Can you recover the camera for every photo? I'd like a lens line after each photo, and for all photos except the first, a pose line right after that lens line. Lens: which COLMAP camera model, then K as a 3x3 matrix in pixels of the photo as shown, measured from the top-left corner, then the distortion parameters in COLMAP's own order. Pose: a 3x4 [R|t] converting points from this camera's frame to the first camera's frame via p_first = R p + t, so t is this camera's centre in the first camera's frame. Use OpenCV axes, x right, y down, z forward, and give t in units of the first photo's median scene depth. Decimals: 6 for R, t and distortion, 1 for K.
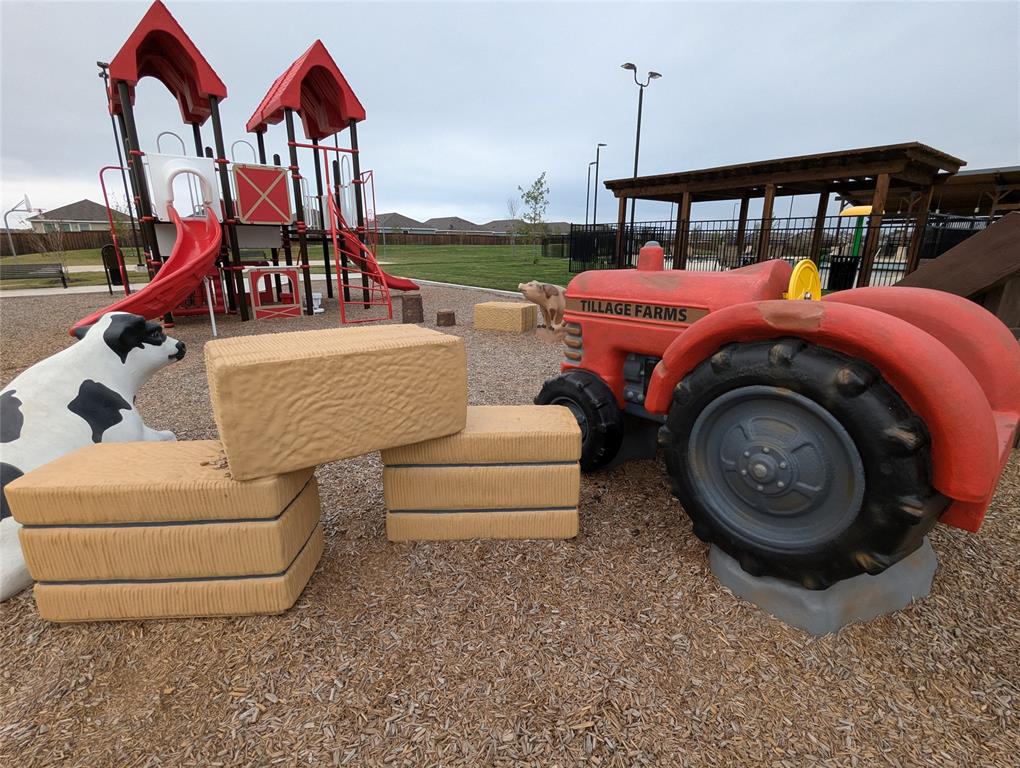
lens RADIAL K [[493.6, 0, 505.7], [0, 493.6, 387.6], [0, 0, 1]] dist [-0.000047, 0.004658]
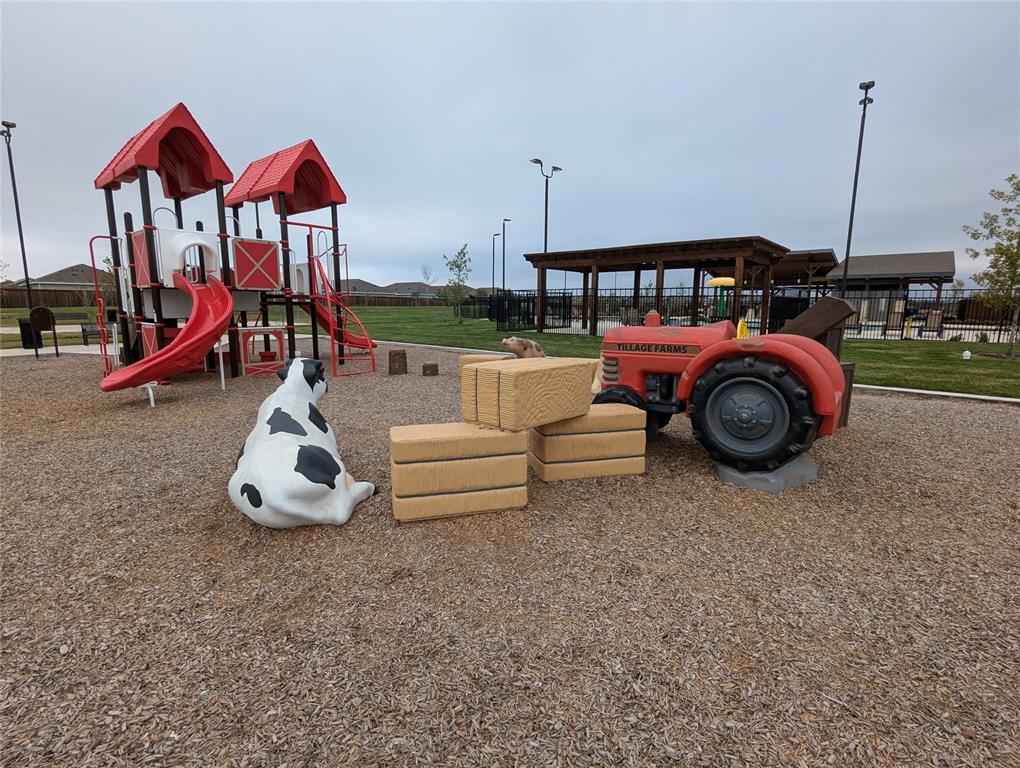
lens RADIAL K [[493.6, 0, 510.0], [0, 493.6, 386.8], [0, 0, 1]] dist [-0.000047, 0.004658]
pose [[0.977452, -0.031480, 0.208797, -0.176703], [0.056062, 0.992026, -0.112878, 0.043073], [-0.203578, 0.122038, 0.971423, -0.170783]]
